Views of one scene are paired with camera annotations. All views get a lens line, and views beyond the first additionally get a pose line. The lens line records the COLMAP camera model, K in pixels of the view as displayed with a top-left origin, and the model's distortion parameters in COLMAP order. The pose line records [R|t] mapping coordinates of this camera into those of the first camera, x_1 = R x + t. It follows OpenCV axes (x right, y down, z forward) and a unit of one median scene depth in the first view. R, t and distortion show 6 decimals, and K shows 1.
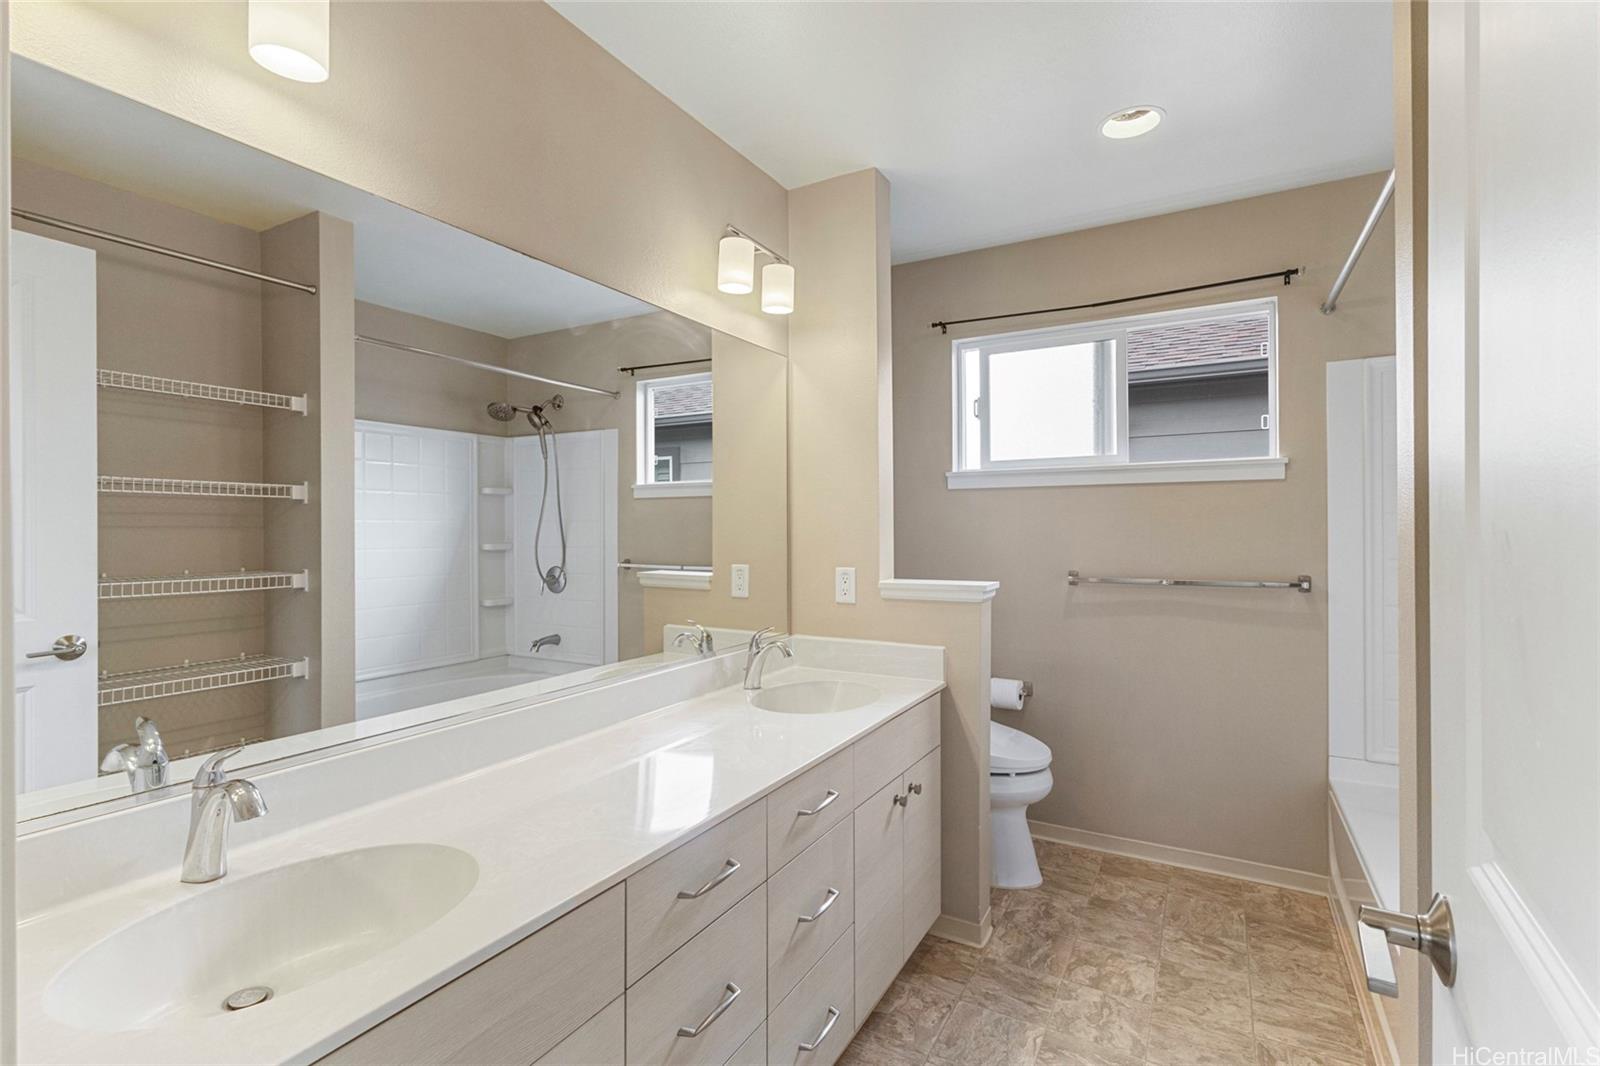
lens RADIAL K [[739.8, 0, 799.3], [0, 739.8, 537.3], [0, 0, 1]] dist [-0.000776, -0.000054]
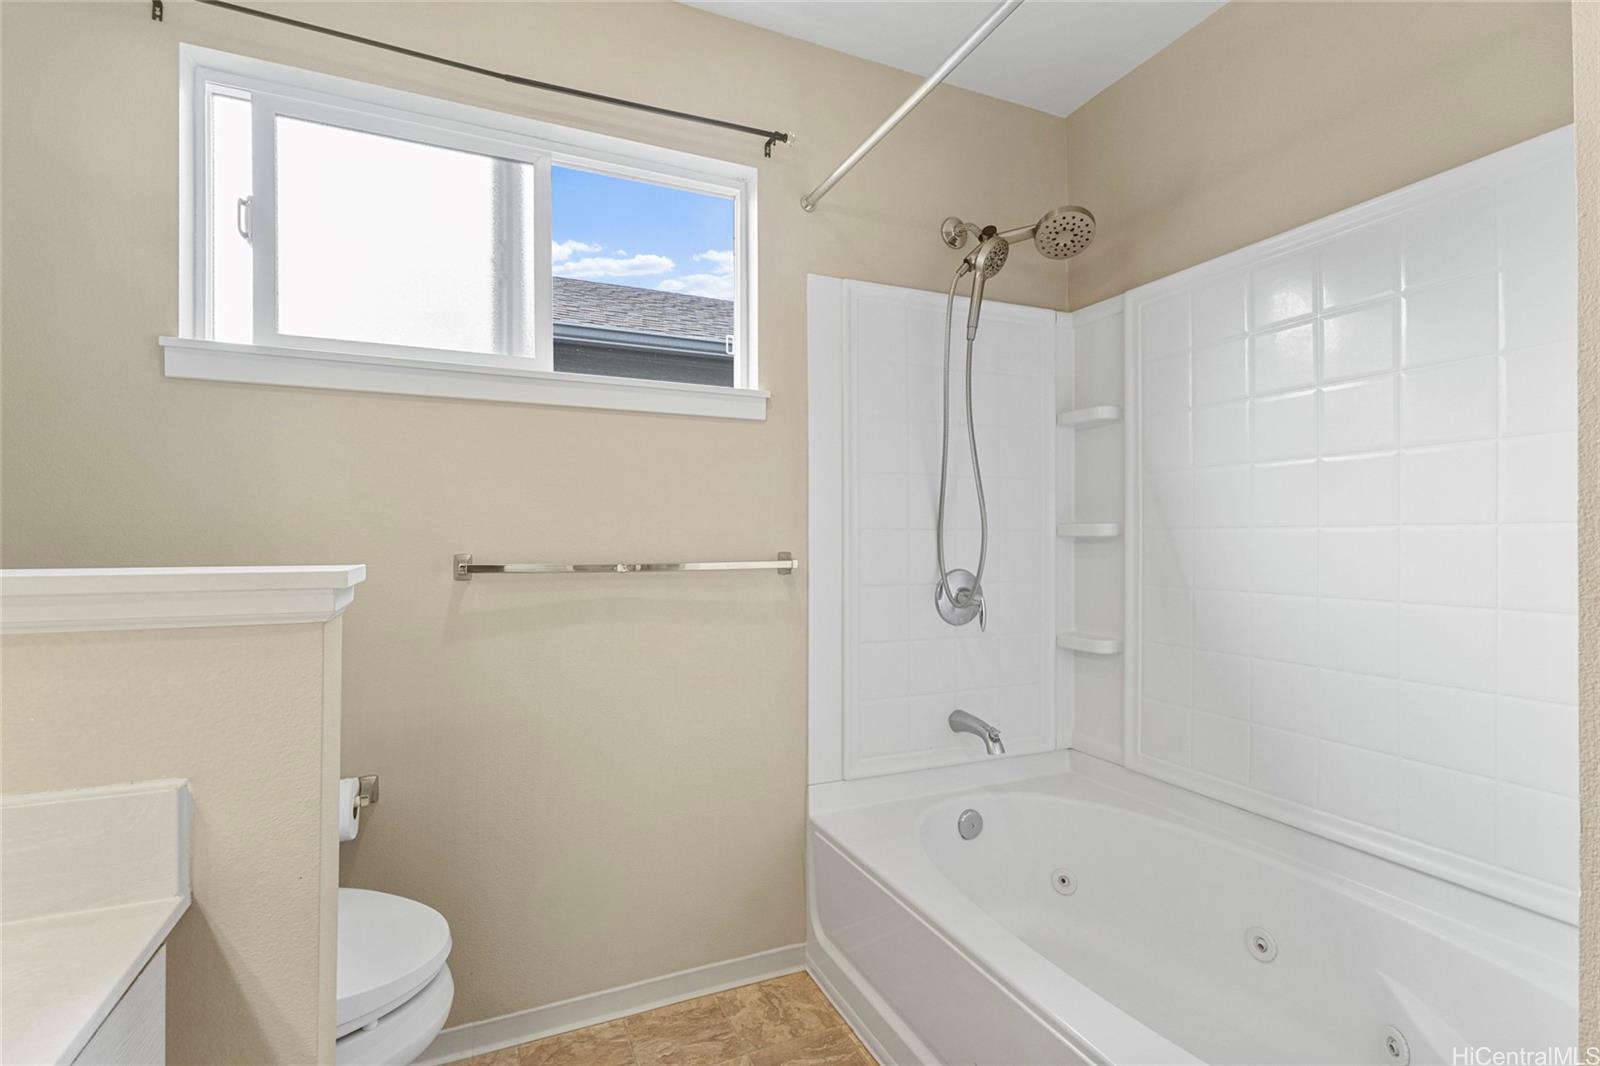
lens RADIAL K [[739.8, 0, 799.3], [0, 739.8, 537.3], [0, 0, 1]] dist [-0.000776, -0.000054]
pose [[0.593544, 0.006510, 0.804775, 0.086820], [0.004999, 0.999918, -0.011776, 0.045052], [-0.804786, 0.011013, 0.593463, 0.528389]]
